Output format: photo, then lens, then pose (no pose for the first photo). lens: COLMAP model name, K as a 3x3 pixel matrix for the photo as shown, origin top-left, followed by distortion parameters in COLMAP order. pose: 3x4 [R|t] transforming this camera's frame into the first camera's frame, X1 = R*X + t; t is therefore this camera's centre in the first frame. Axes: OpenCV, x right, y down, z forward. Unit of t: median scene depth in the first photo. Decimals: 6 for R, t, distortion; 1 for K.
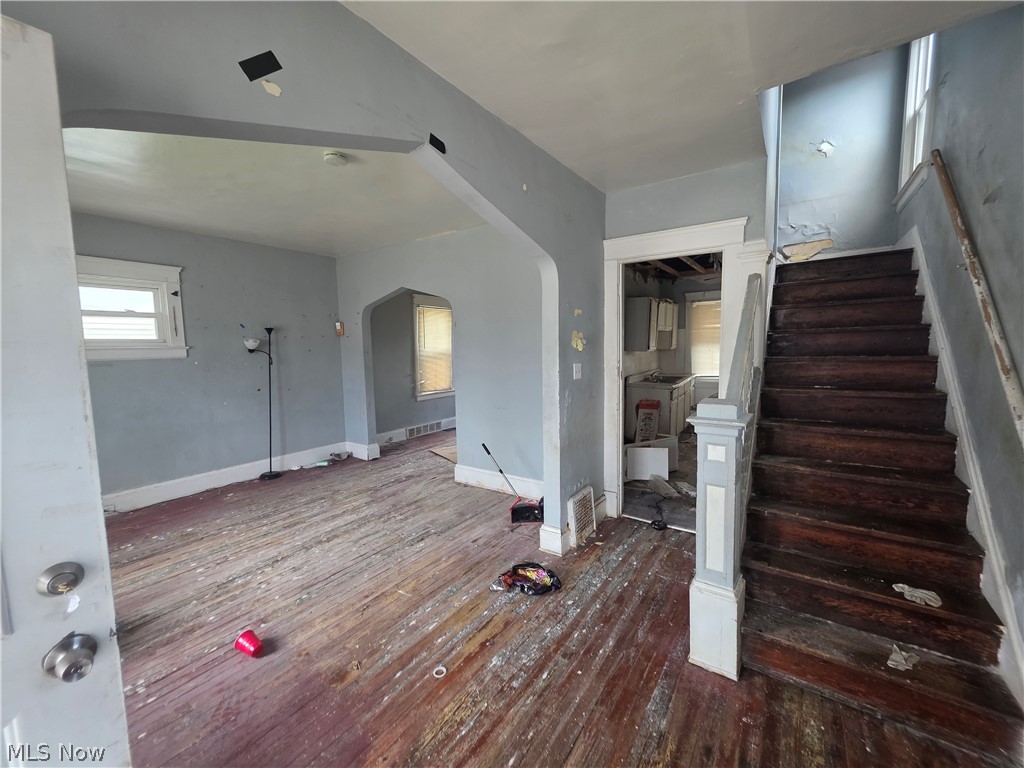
lens RADIAL K [[413.3, 0, 517.1], [0, 413.3, 386.6], [0, 0, 1]] dist [0.005831, -0.001390]
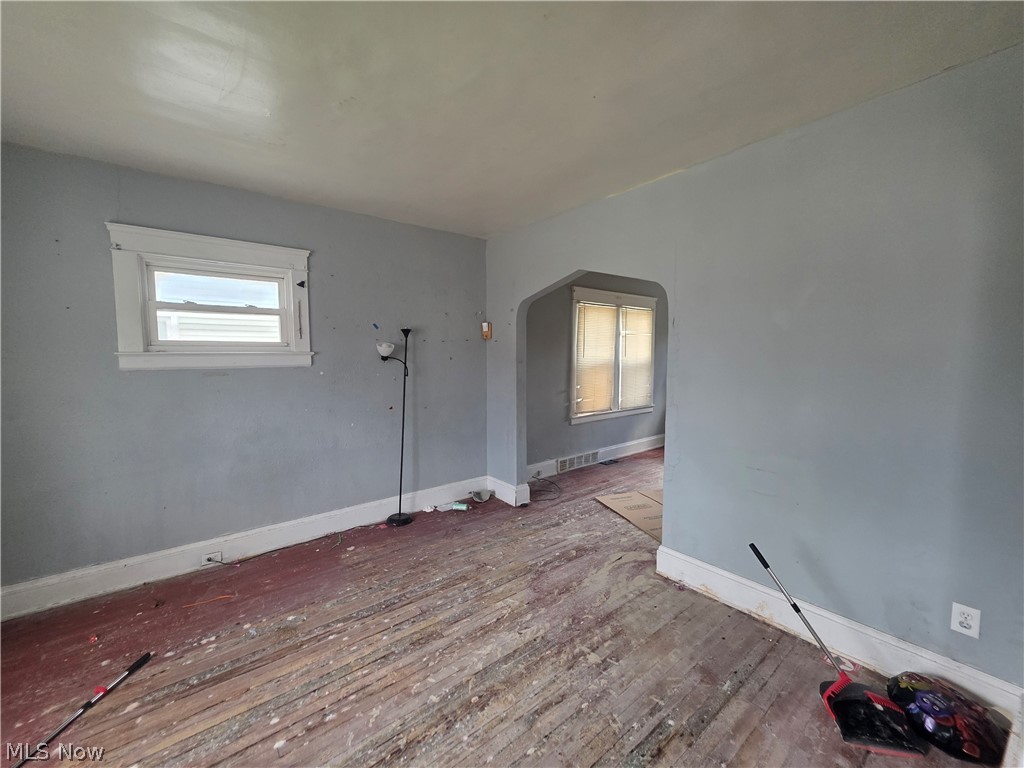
lens RADIAL K [[413.3, 0, 512.0], [0, 413.3, 384.4], [0, 0, 1]] dist [0.005831, -0.001390]
pose [[0.958678, 0.037671, -0.281988, -0.261264], [-0.042560, 0.999031, -0.011231, -0.052816], [0.281291, 0.022768, 0.959352, 0.441264]]
